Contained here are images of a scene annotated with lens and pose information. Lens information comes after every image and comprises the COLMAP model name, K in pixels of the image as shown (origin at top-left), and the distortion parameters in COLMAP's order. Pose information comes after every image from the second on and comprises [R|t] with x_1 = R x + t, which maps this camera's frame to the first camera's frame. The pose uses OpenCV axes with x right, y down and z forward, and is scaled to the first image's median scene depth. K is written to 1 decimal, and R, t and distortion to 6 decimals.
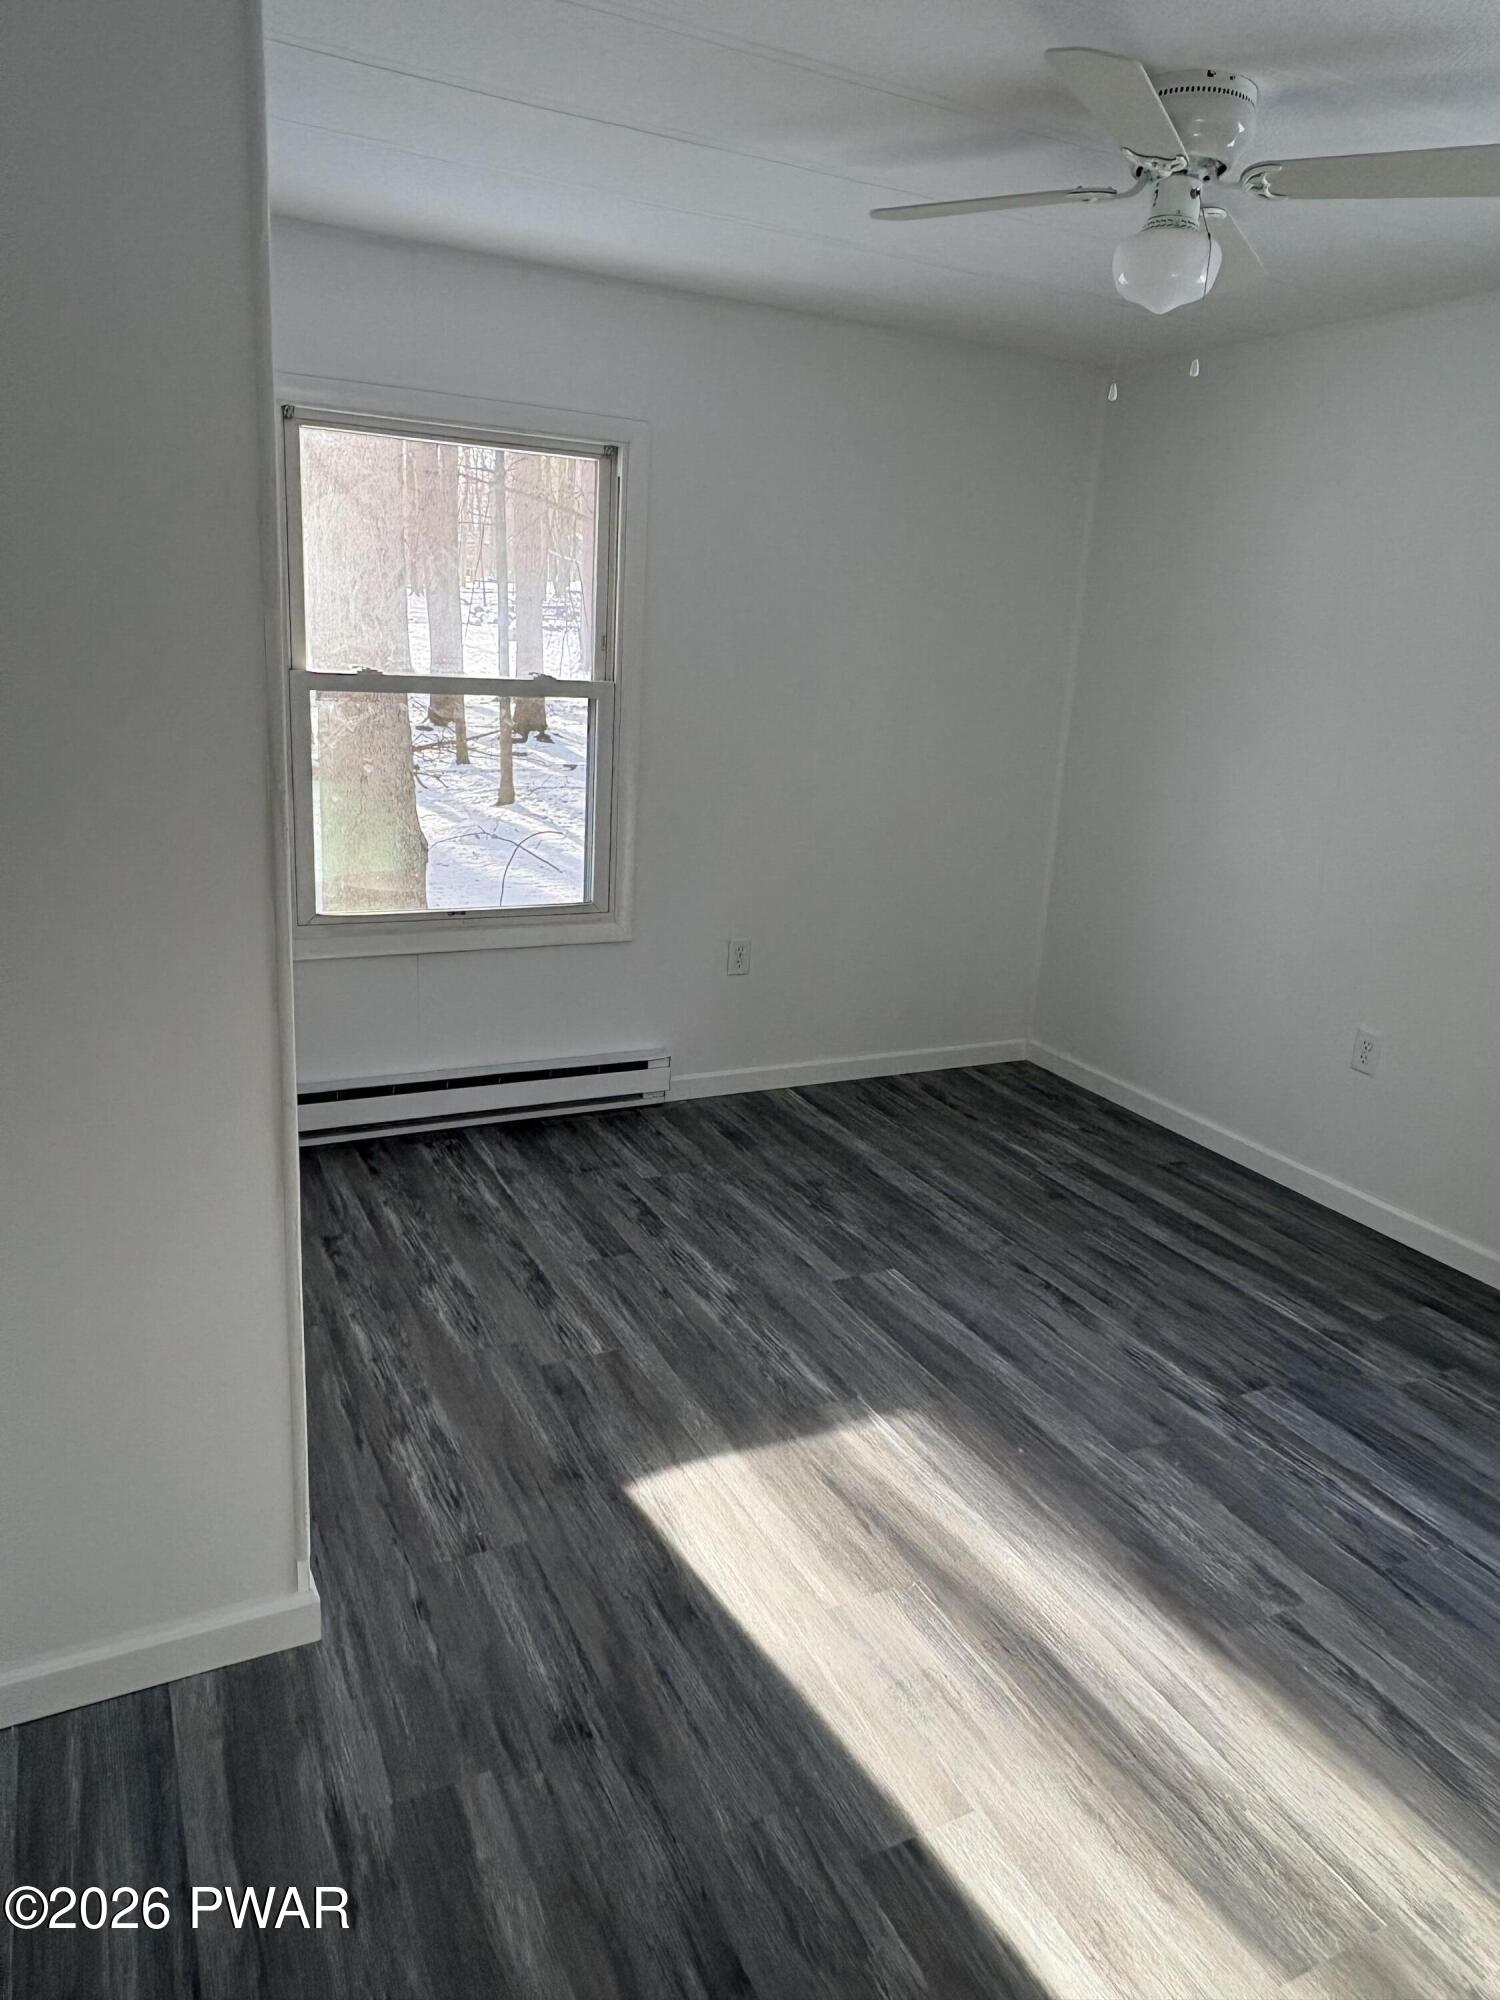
lens RADIAL K [[1363.1, 0, 746.3], [0, 1363.1, 1007.6], [0, 0, 1]] dist [0.001872, 0.000220]
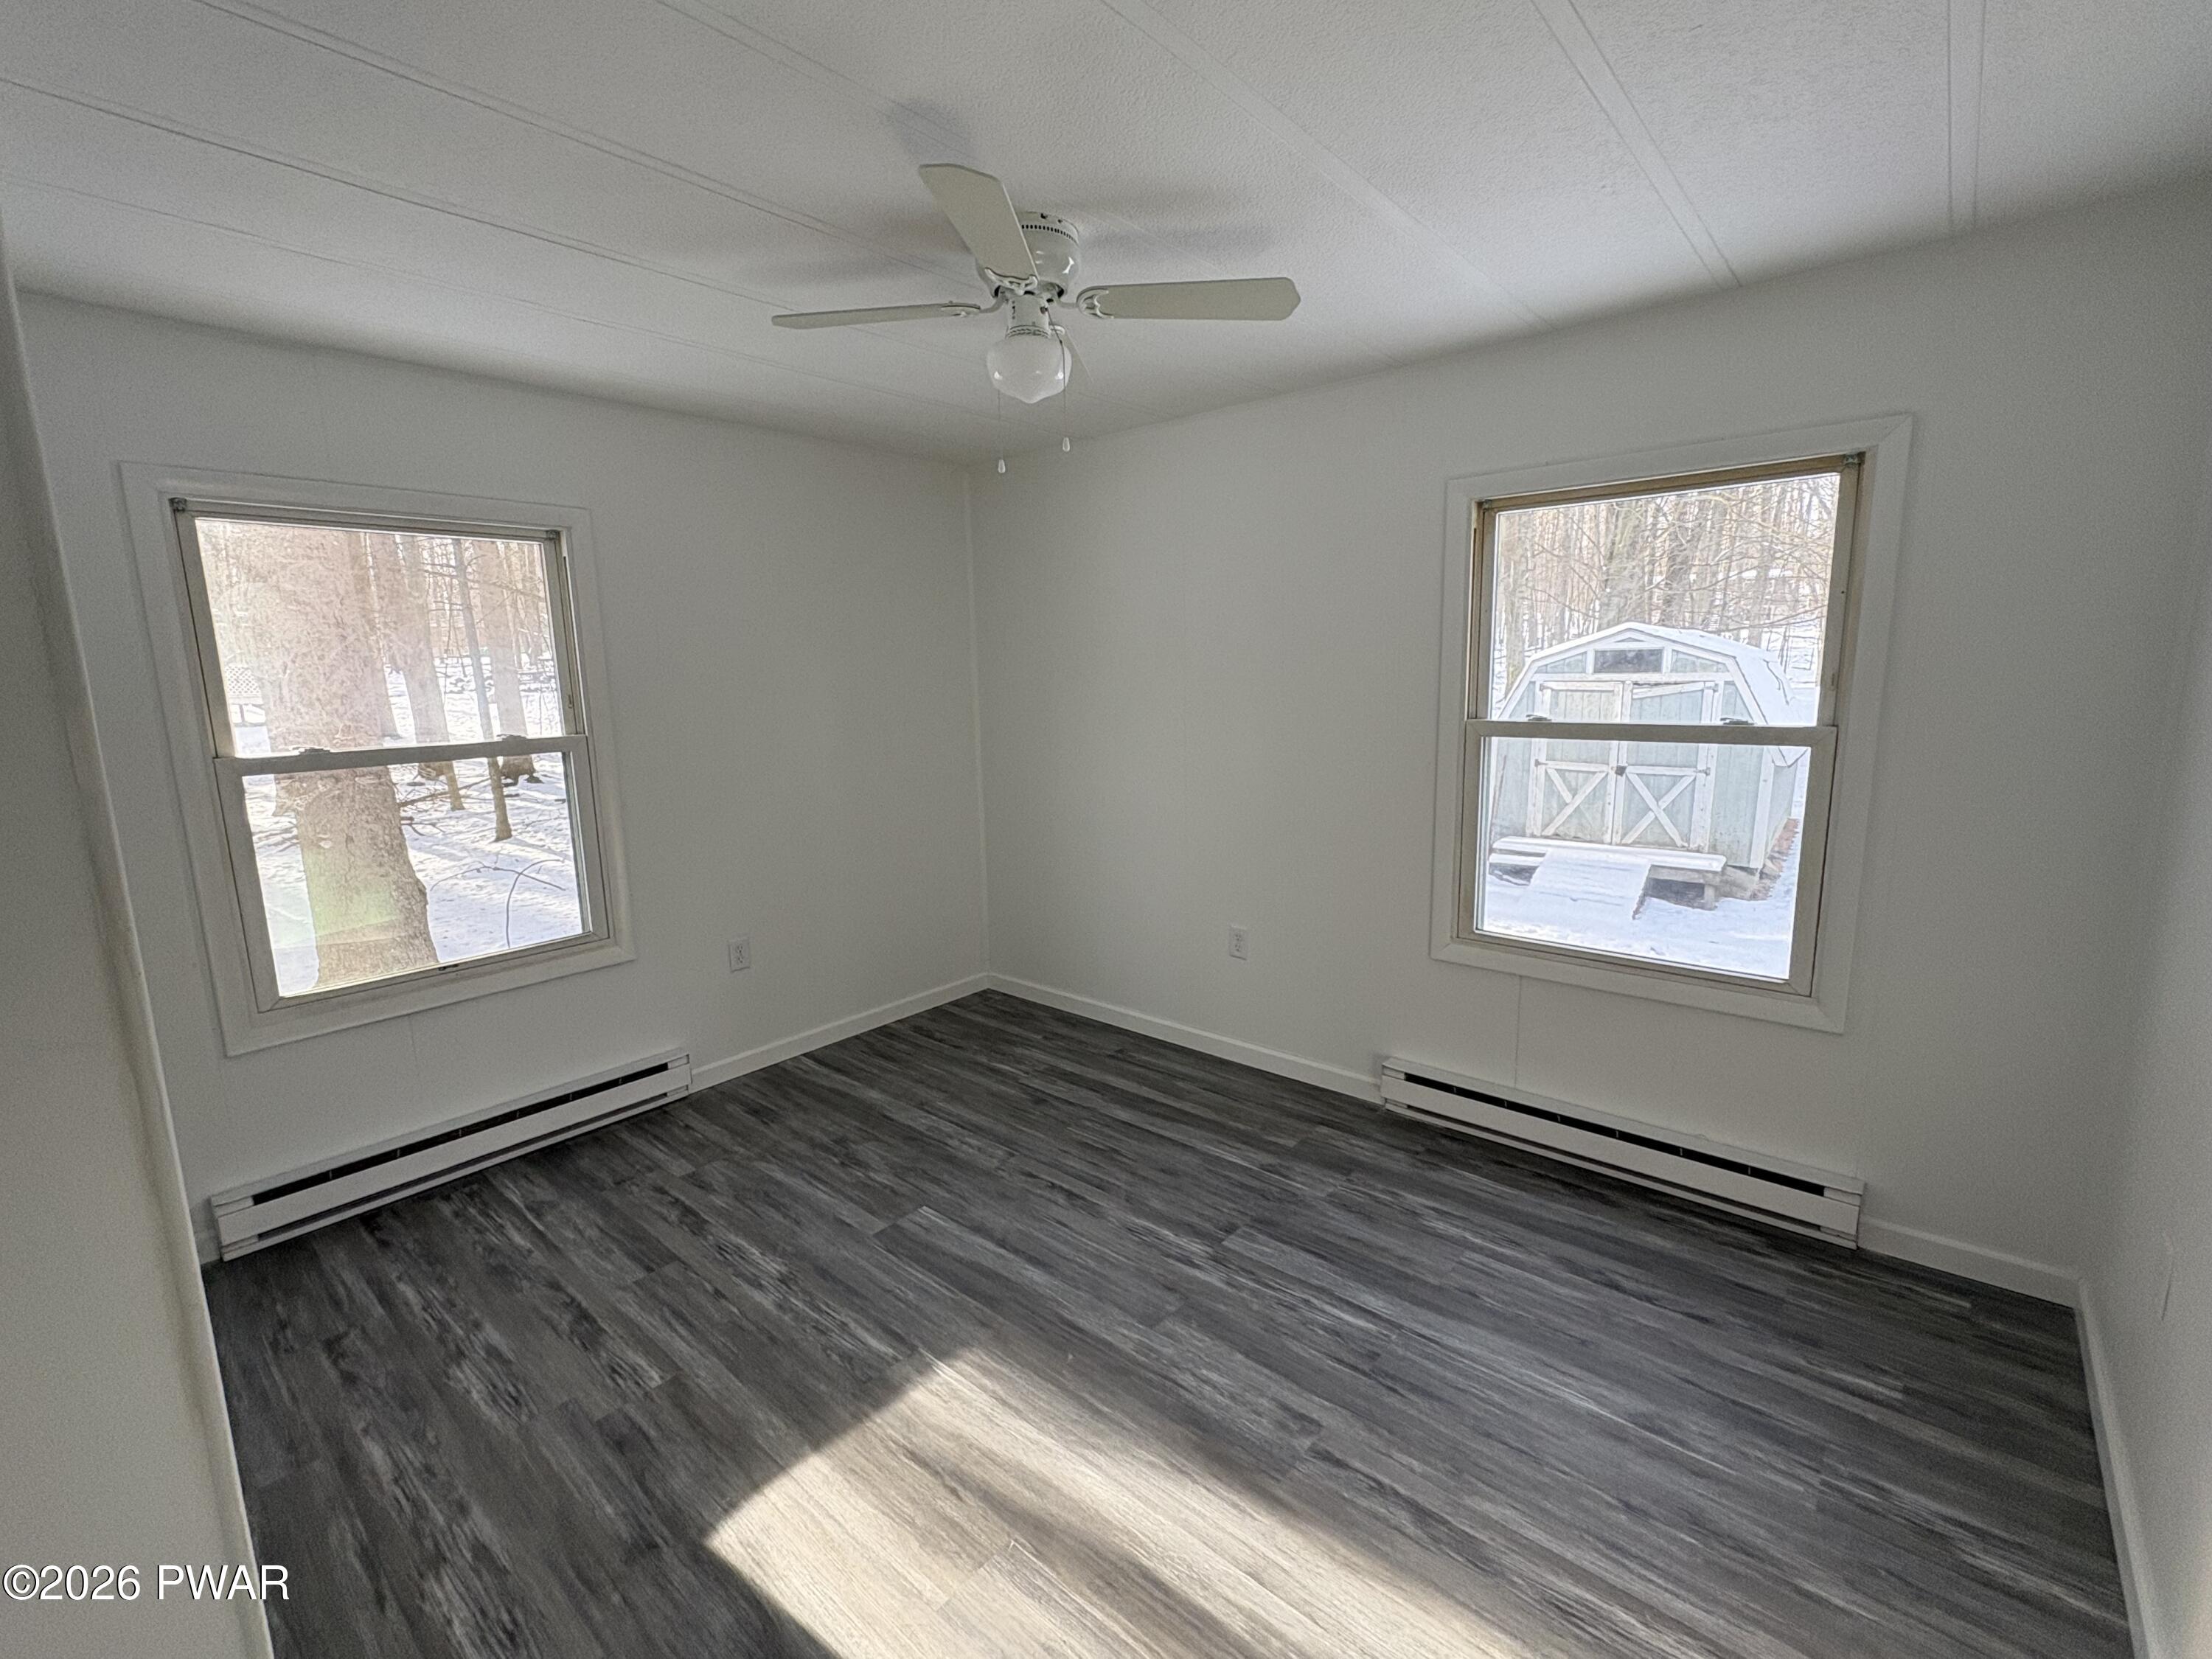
lens RADIAL K [[967.5, 0, 1096.7], [0, 967.5, 826.0], [0, 0, 1]] dist [0.002659, -0.001410]
pose [[0.923173, -0.139612, 0.358134, -0.006190], [0.175234, 0.982117, -0.068844, -0.045641], [-0.342118, 0.126313, 0.931128, 0.154661]]
